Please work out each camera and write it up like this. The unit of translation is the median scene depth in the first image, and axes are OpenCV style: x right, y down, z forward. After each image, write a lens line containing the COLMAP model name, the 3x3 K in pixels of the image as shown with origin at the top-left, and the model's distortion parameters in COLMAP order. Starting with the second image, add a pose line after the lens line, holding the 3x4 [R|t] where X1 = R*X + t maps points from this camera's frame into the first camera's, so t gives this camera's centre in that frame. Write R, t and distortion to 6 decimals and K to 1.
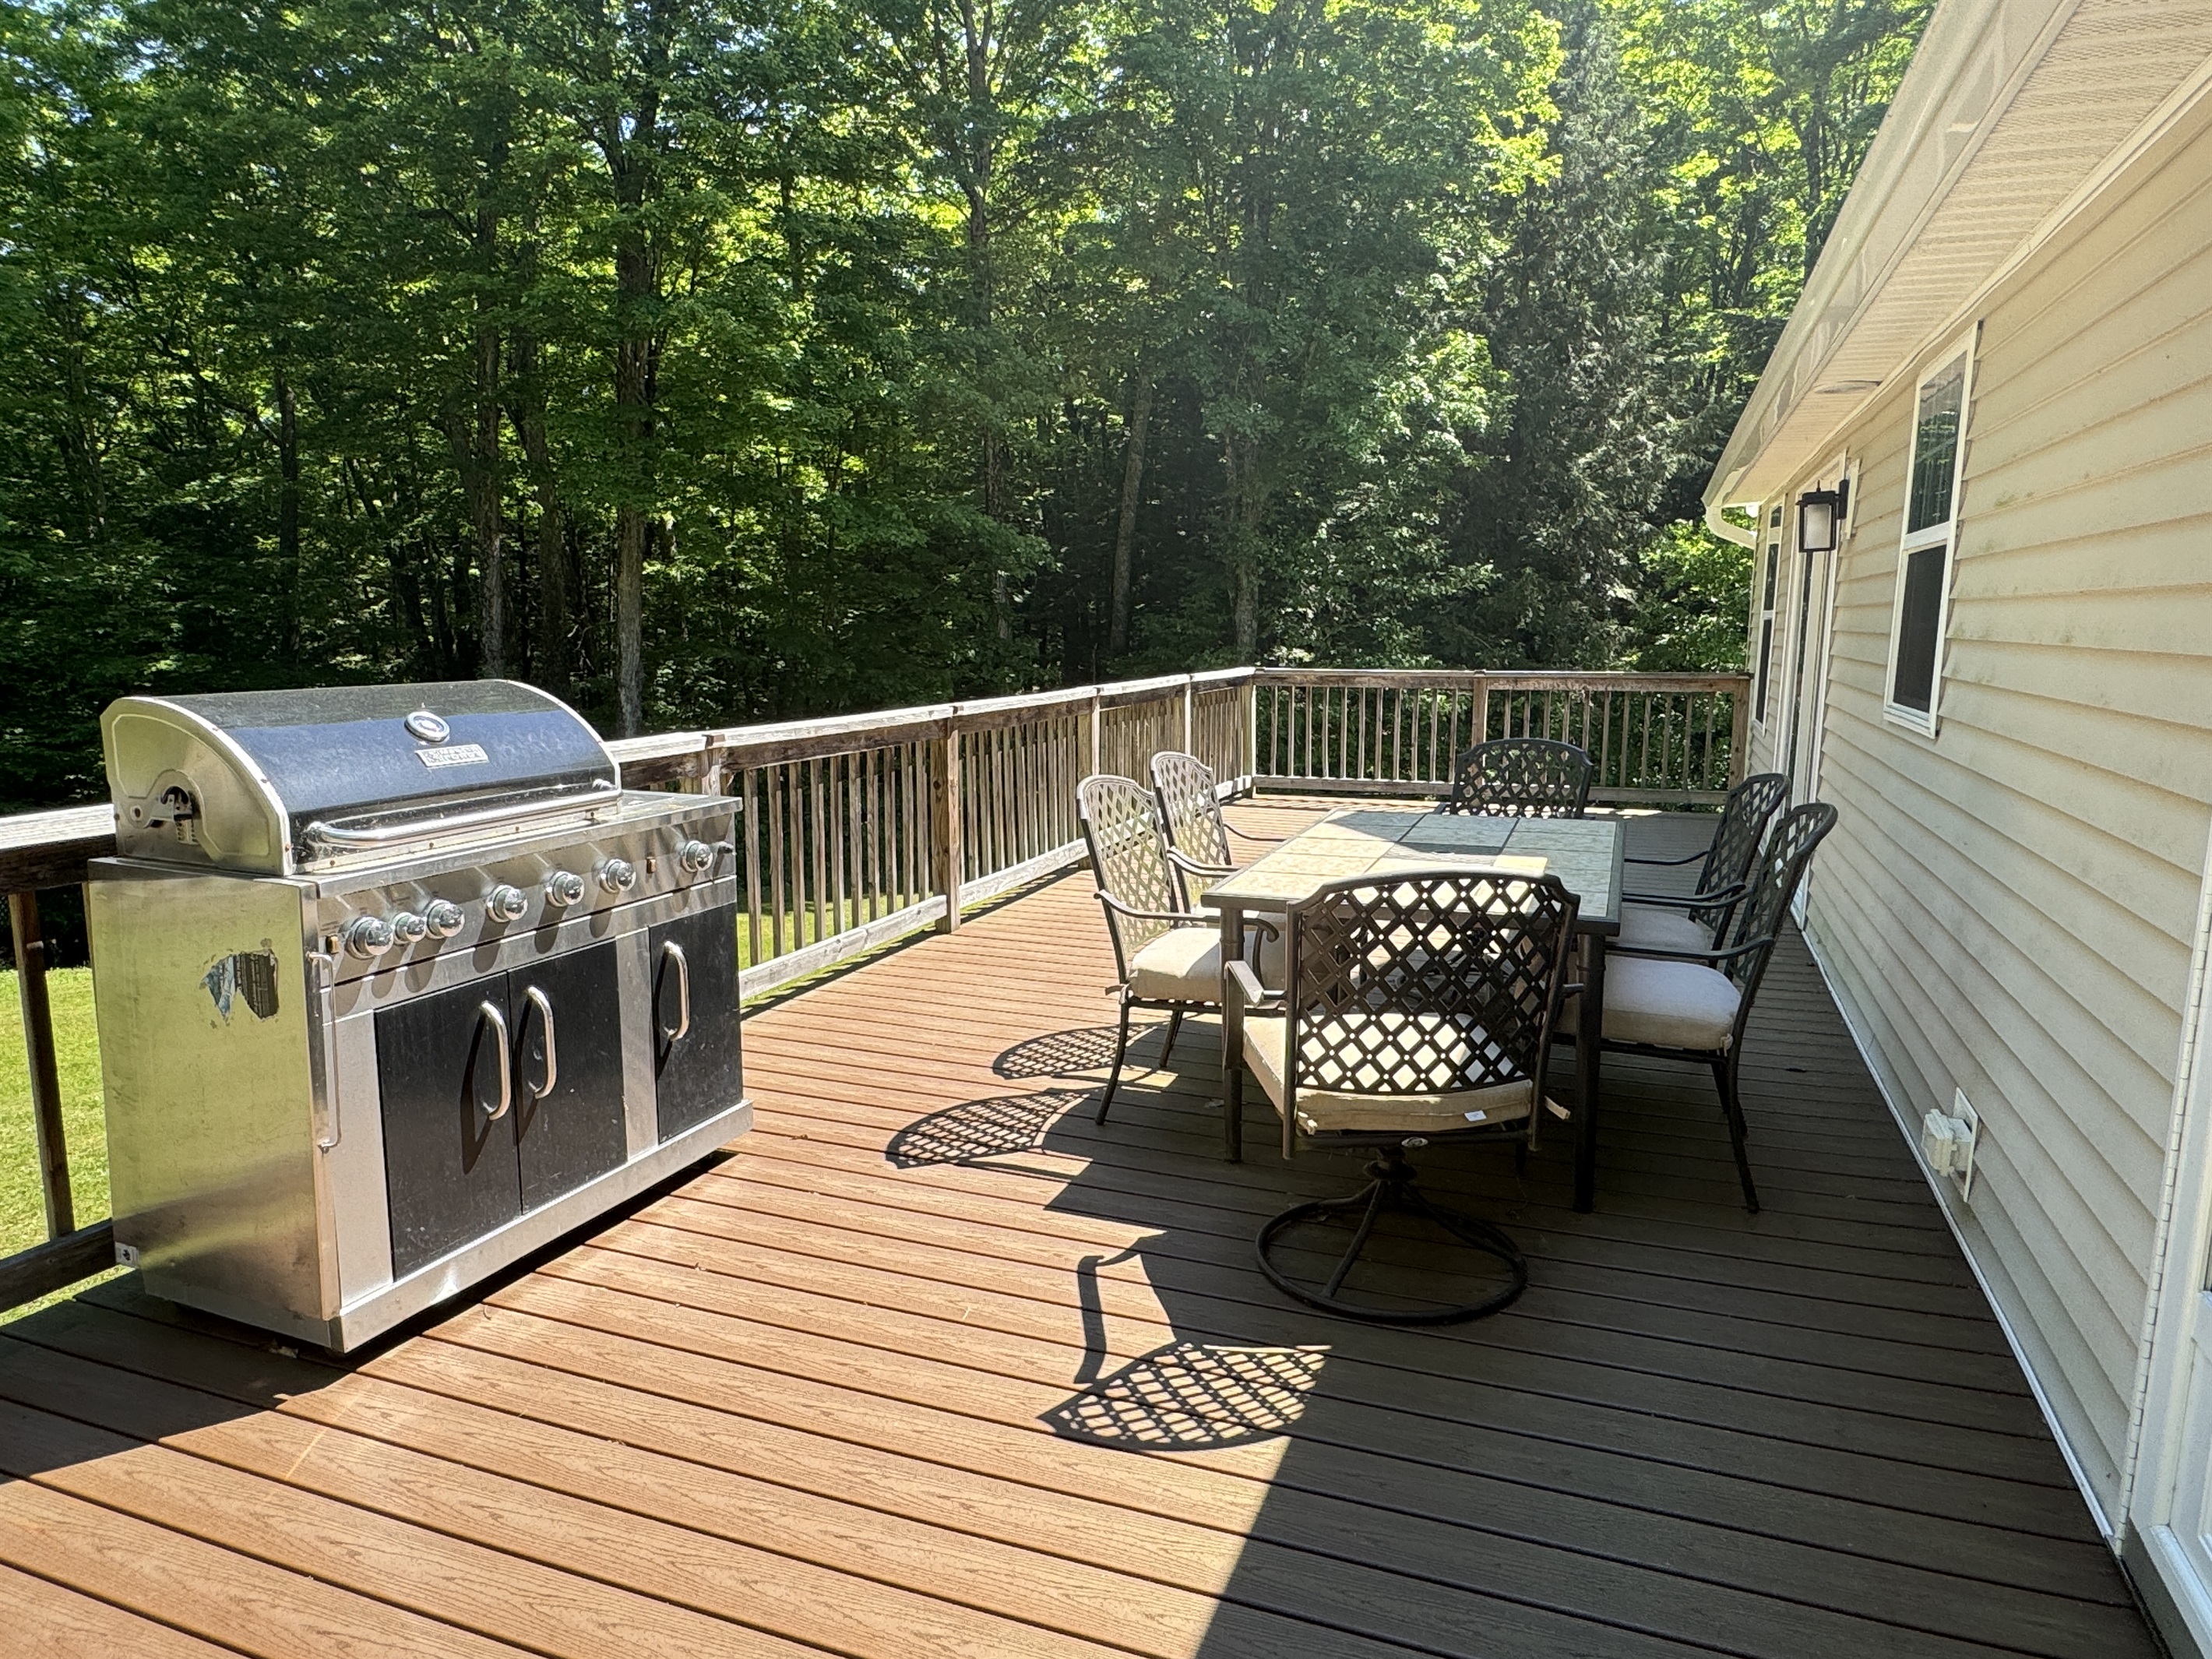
lens RADIAL K [[1395.1, 0, 1106.0], [0, 1395.1, 829.5], [0, 0, 1]] dist [-0.000996, -0.000142]
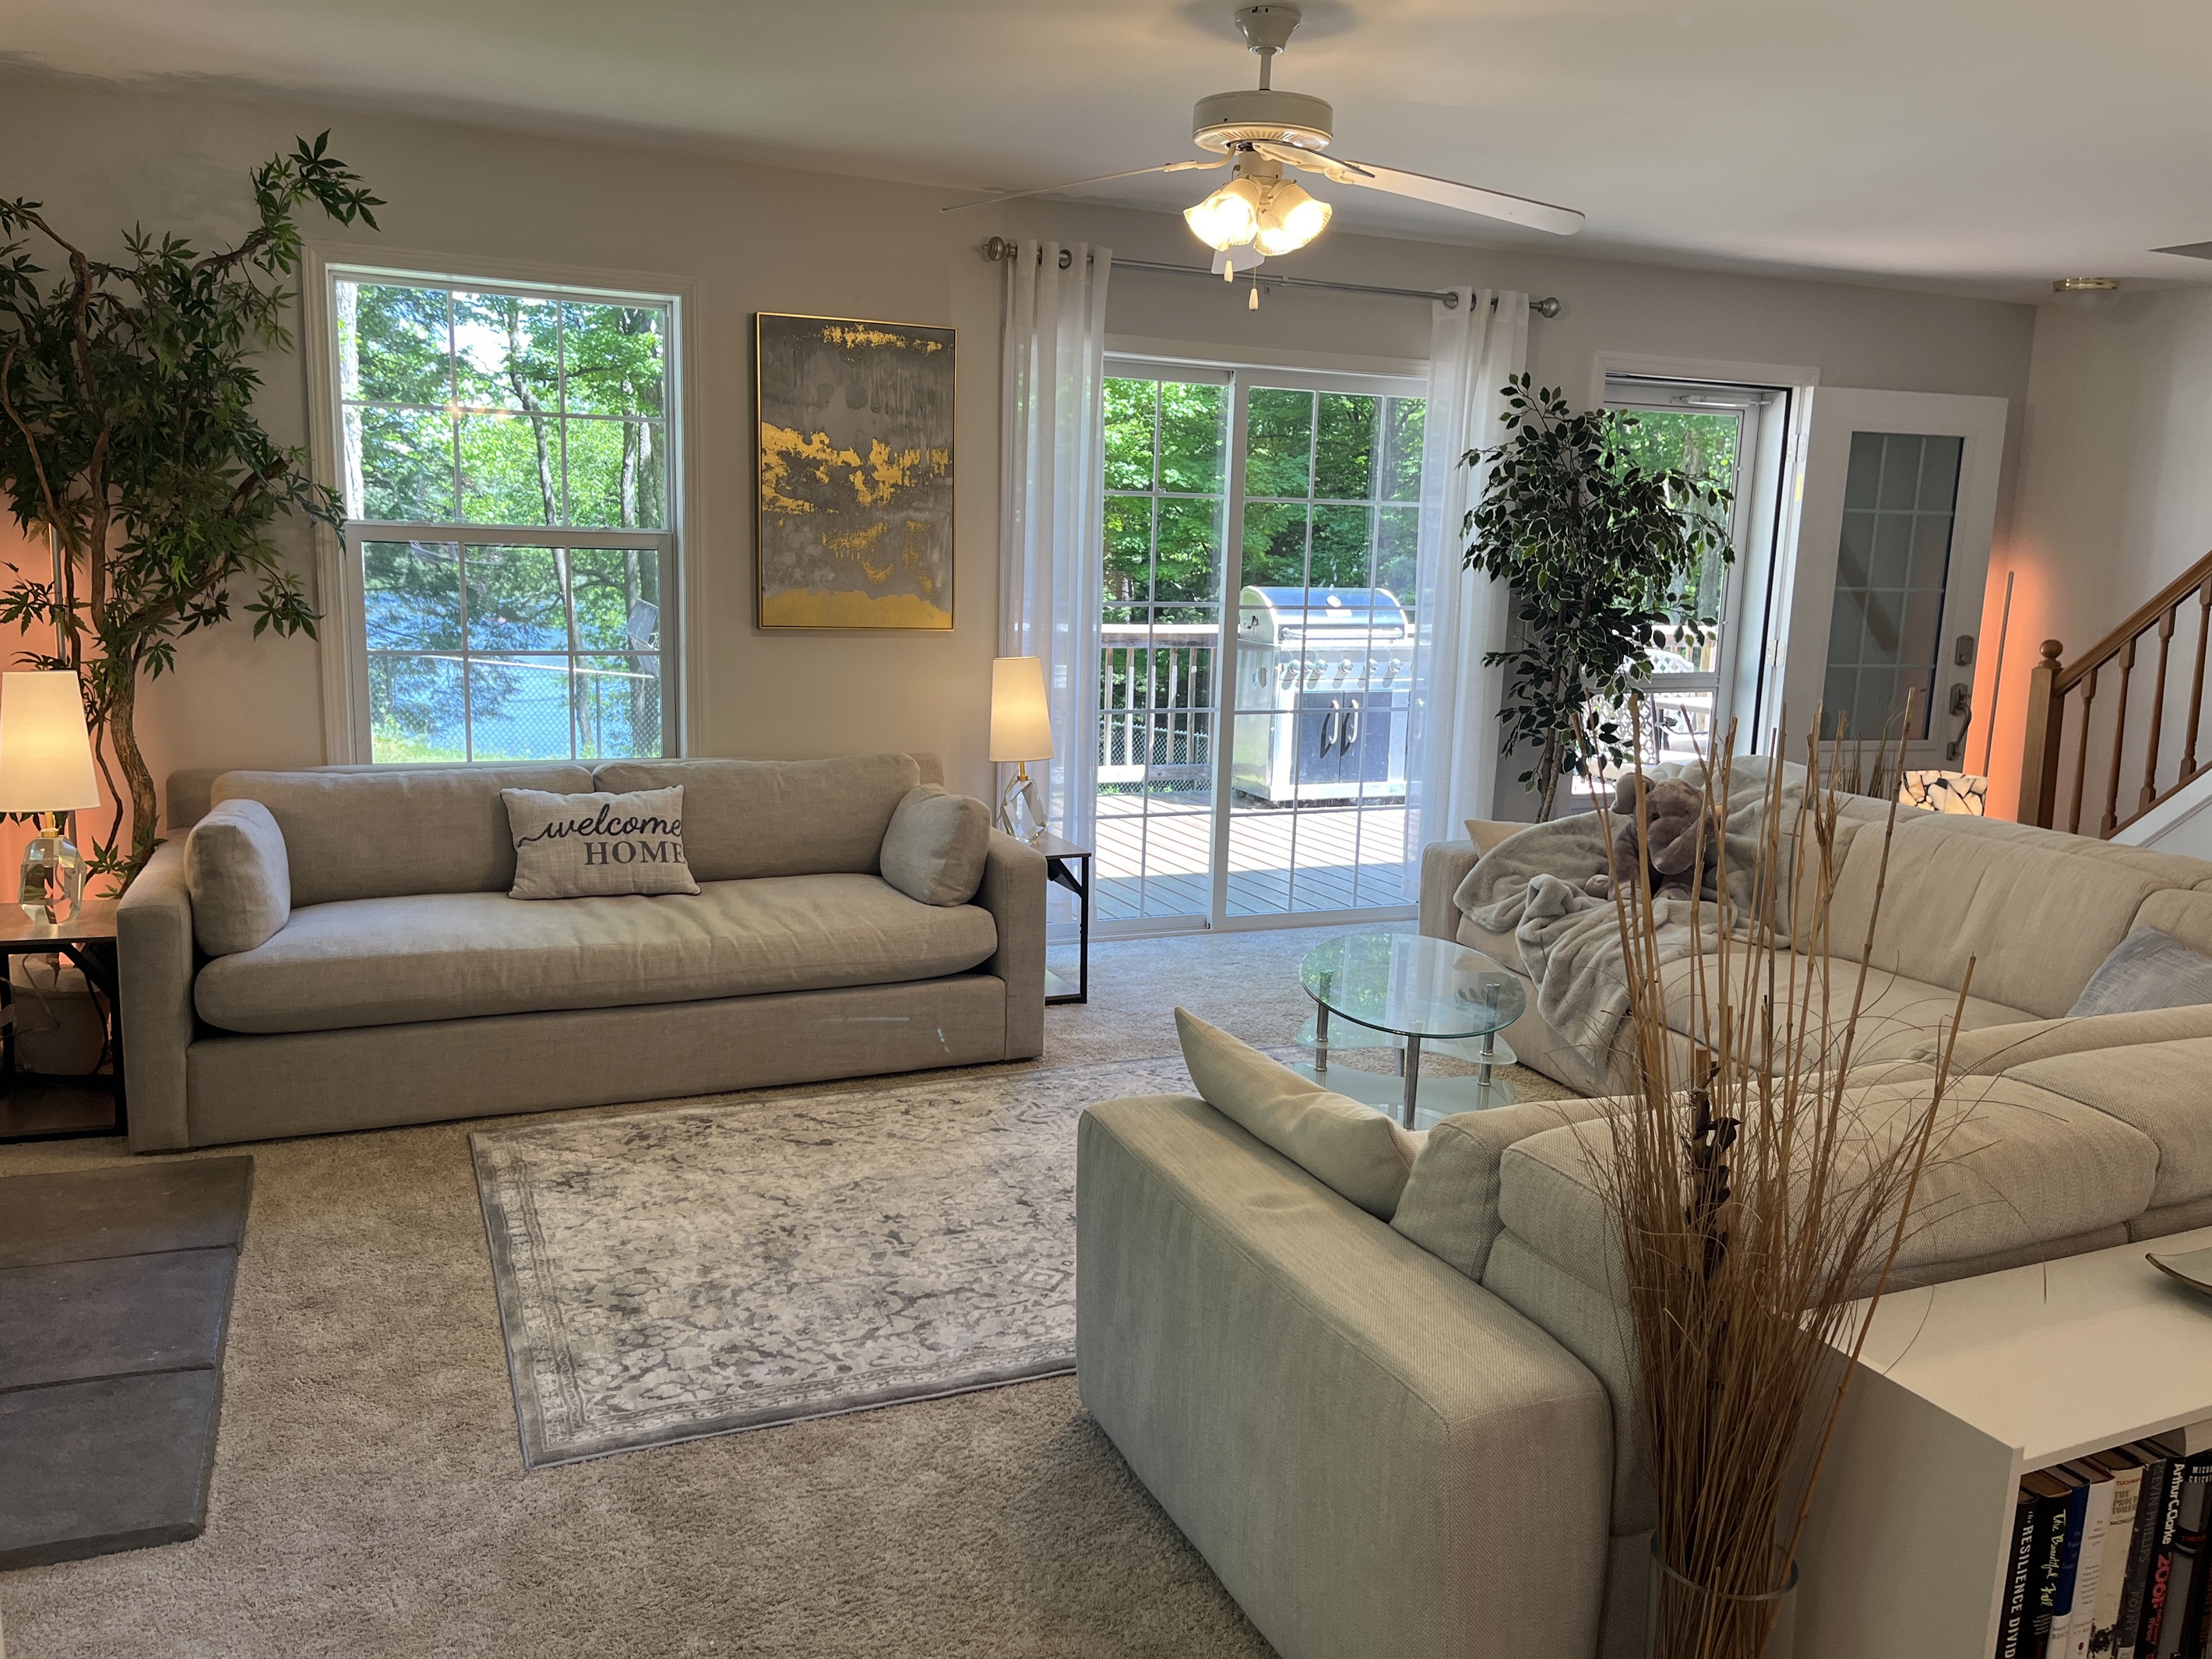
lens RADIAL K [[1670.3, 0, 1113.9], [0, 1670.3, 821.1], [0, 0, 1]] dist [0.072912, -0.108584]
pose [[0.702207, 0.129311, -0.700131, 1.533709], [-0.130297, 0.990101, 0.052184, 0.232892], [0.699948, 0.054581, 0.712105, -1.588516]]
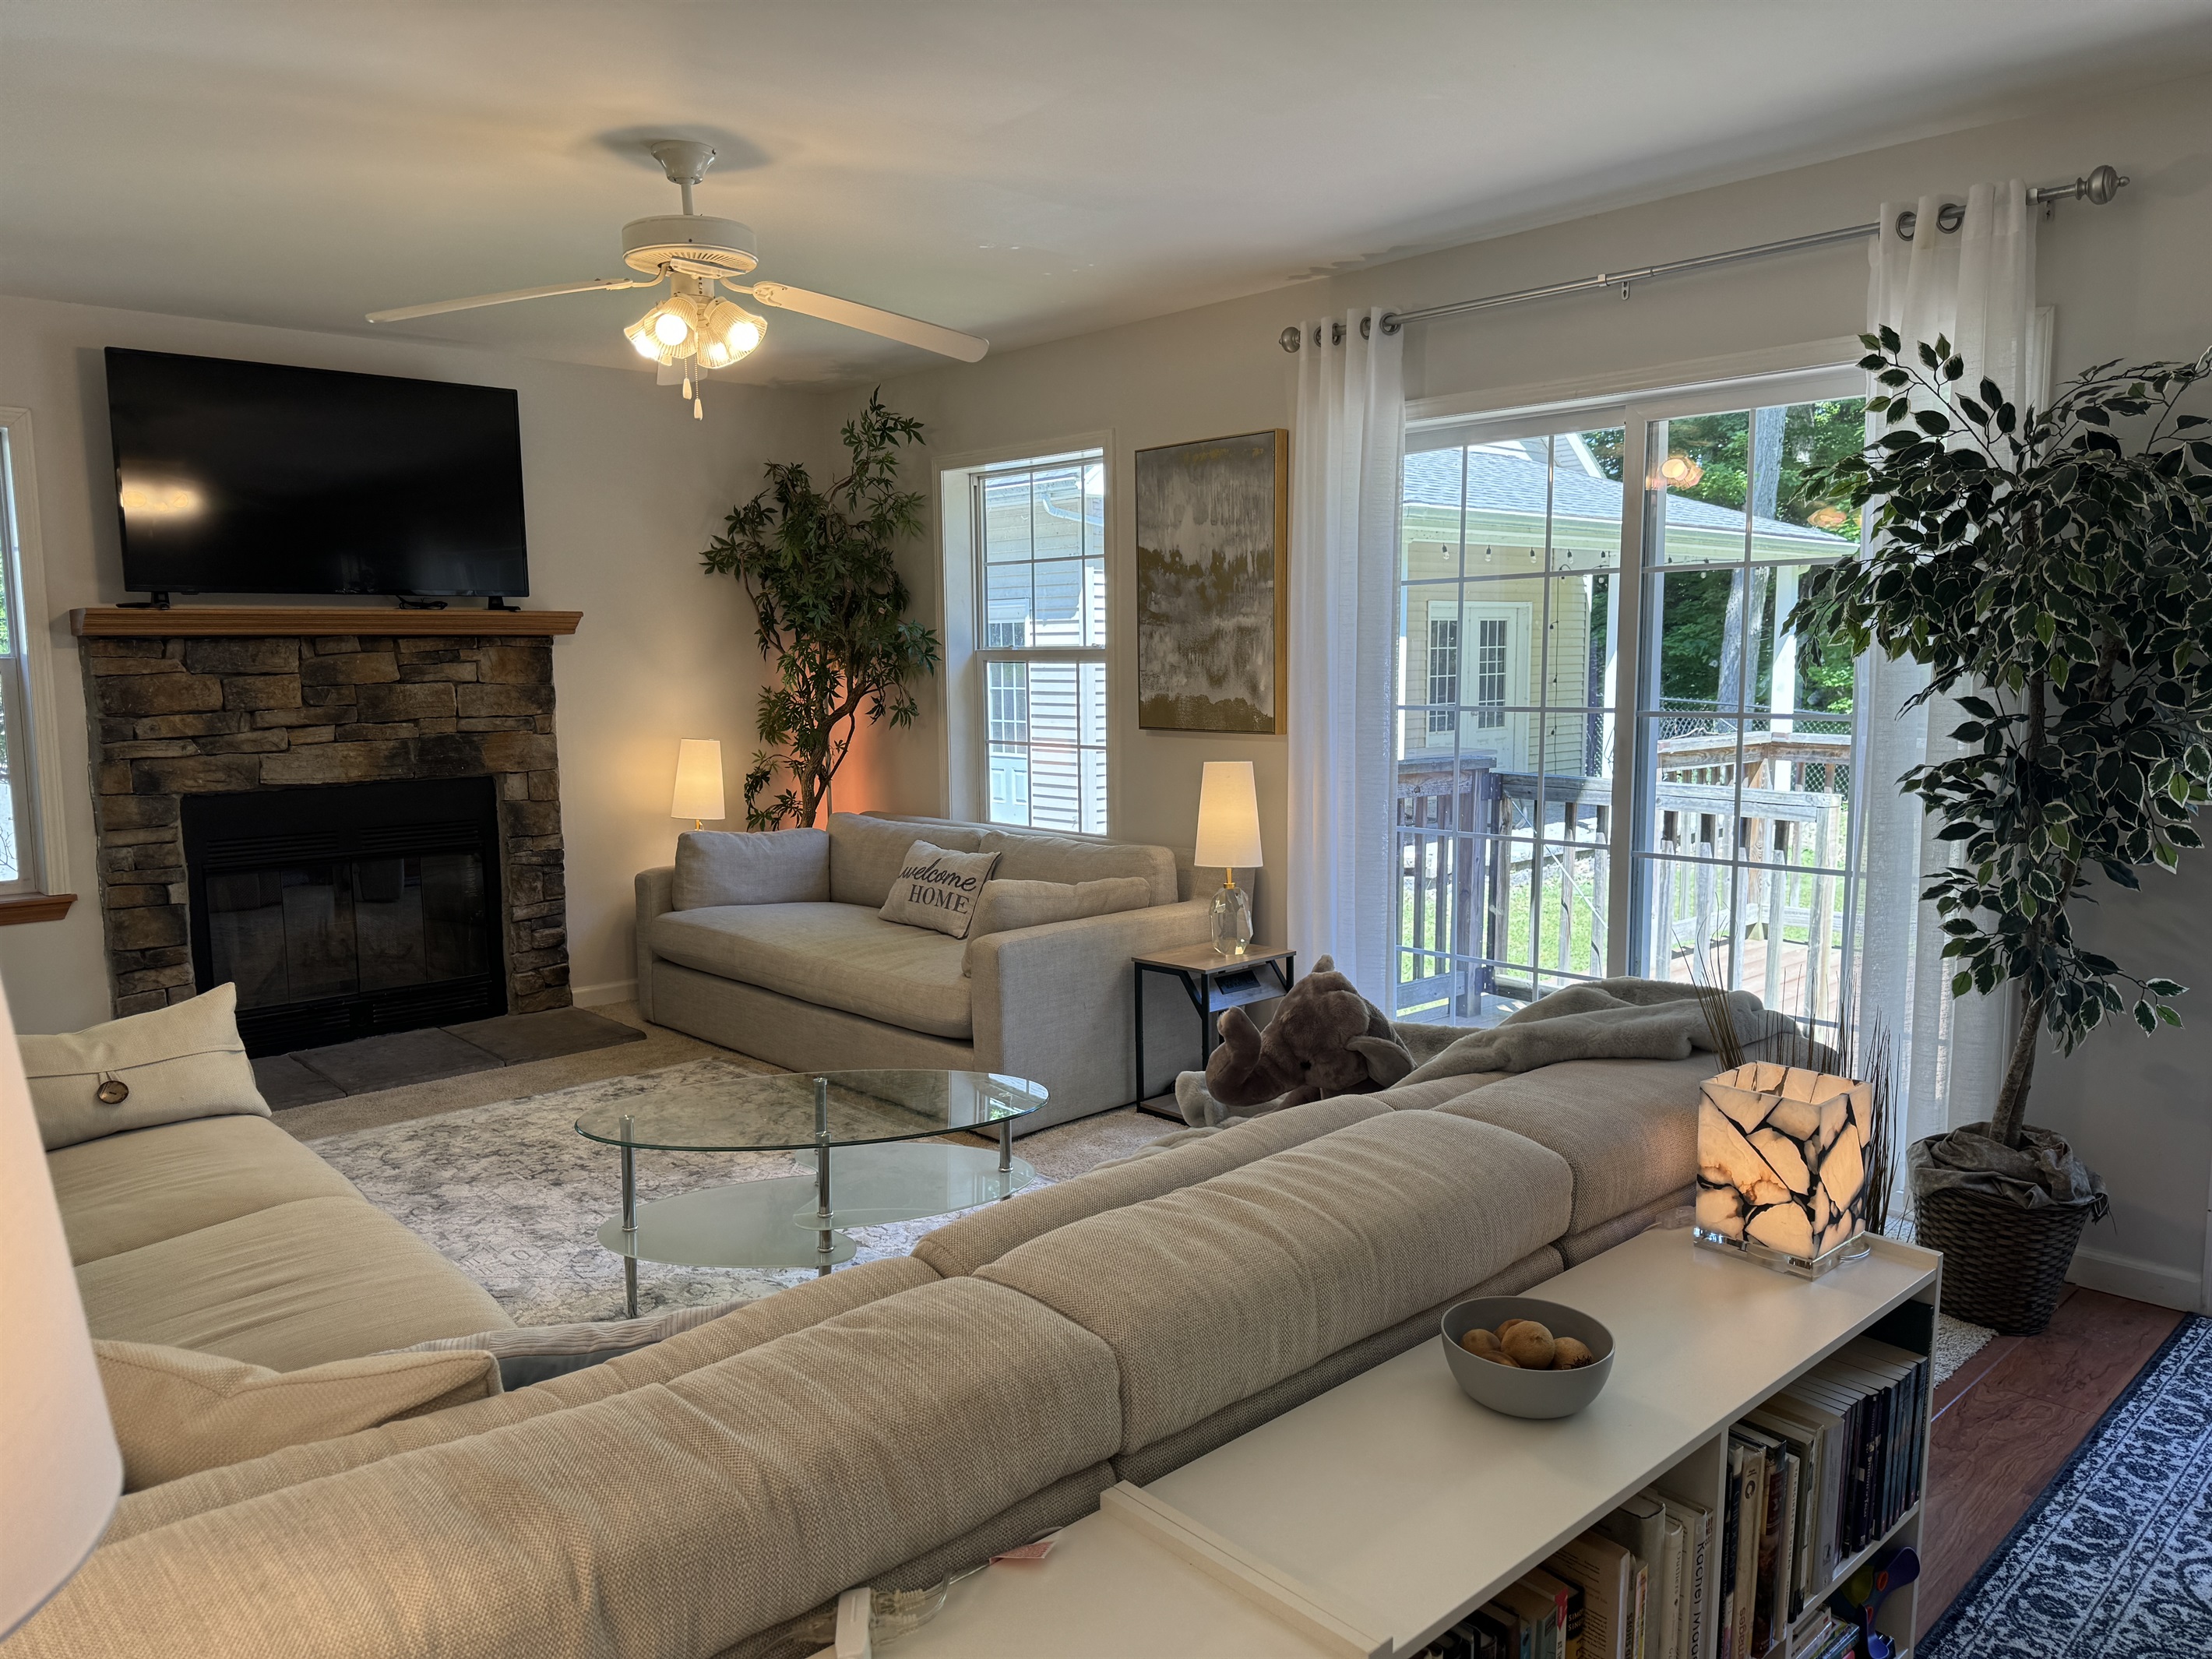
lens RADIAL K [[1552.9, 0, 1122.8], [0, 1552.9, 834.2], [0, 0, 1]] dist [0.107155, -0.145138]
pose [[-0.432402, 0.100521, -0.896060, 1.671815], [-0.130984, 0.976223, 0.172721, -0.006467], [0.892116, 0.192055, -0.408954, 0.060062]]
